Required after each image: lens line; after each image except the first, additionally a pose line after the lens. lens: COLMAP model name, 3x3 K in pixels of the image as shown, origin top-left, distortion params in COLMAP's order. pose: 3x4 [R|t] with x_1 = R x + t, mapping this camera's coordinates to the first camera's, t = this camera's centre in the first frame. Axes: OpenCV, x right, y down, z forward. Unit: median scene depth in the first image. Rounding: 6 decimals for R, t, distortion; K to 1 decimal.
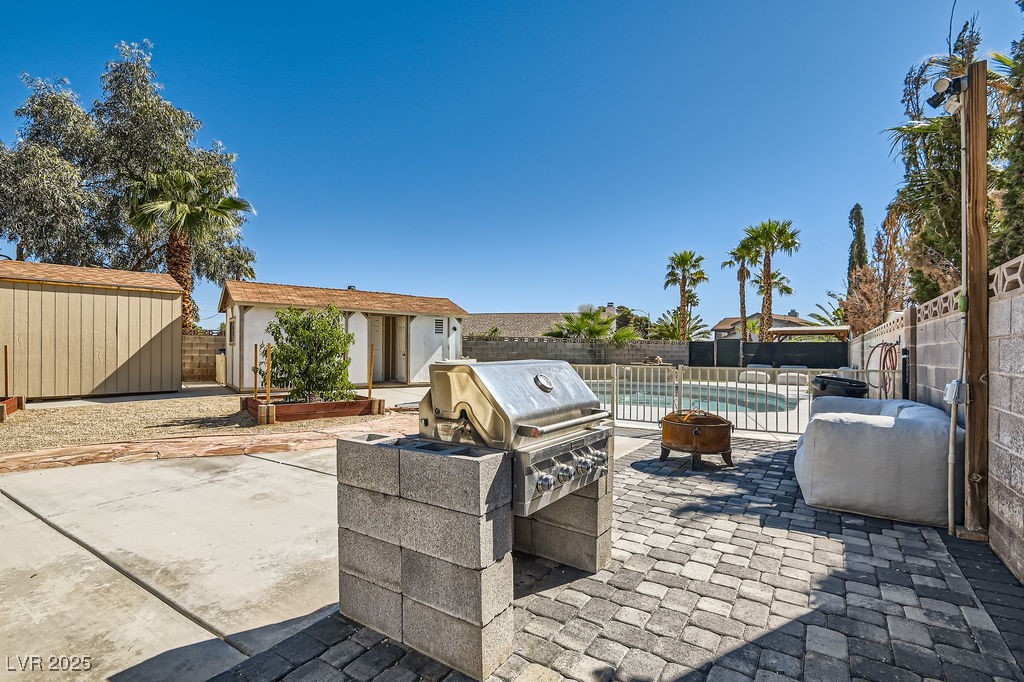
lens RADIAL K [[476.2, 0, 511.6], [0, 476.2, 351.0], [0, 0, 1]] dist [0.009822, -0.003426]
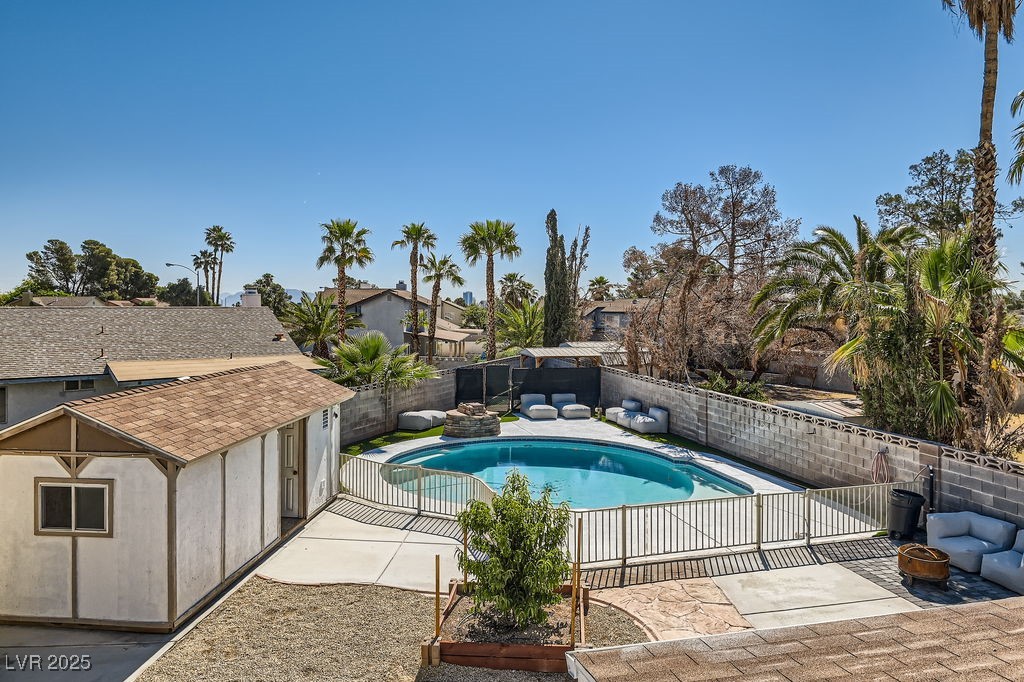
lens RADIAL K [[699.6, 0, 500.3], [0, 699.6, 311.9], [0, 0, 1]] dist [0.024608, -0.019995]
pose [[0.680889, -0.019312, 0.732132, -0.338661], [0.004130, 0.999738, 0.022530, -0.106209], [-0.732375, -0.012317, 0.680790, 0.079430]]
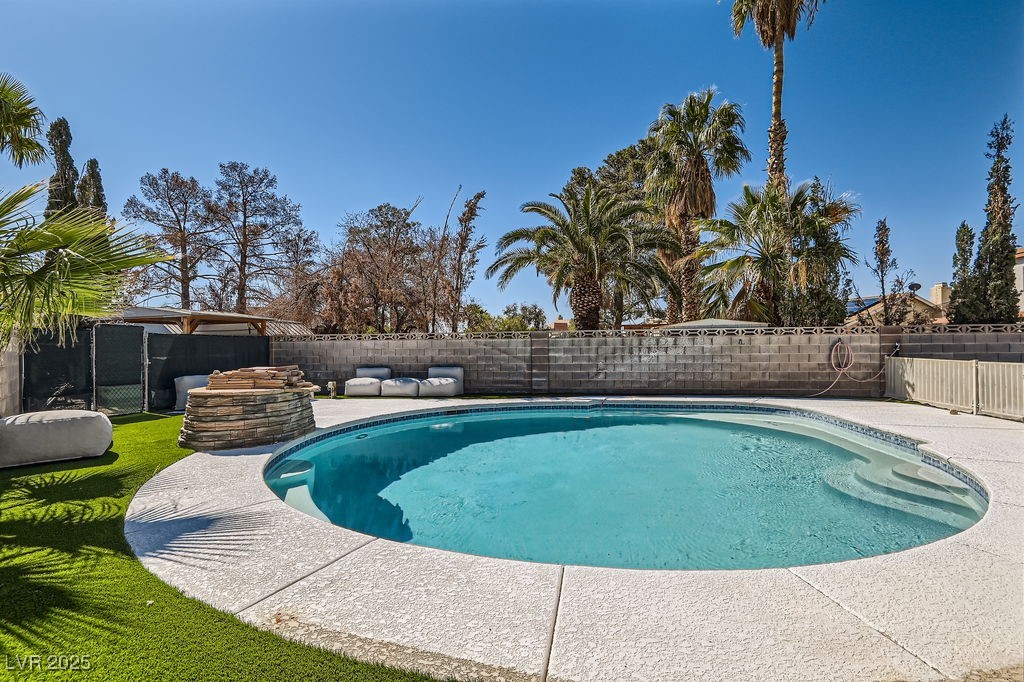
lens RADIAL K [[476.2, 0, 509.4], [0, 476.2, 341.4], [0, 0, 1]] dist [0.009822, -0.003426]
pose [[-0.379410, 0.002179, 0.925226, -0.075071], [0.004169, 0.999991, -0.000646, -0.005418], [-0.925219, 0.003612, -0.379416, 0.575767]]
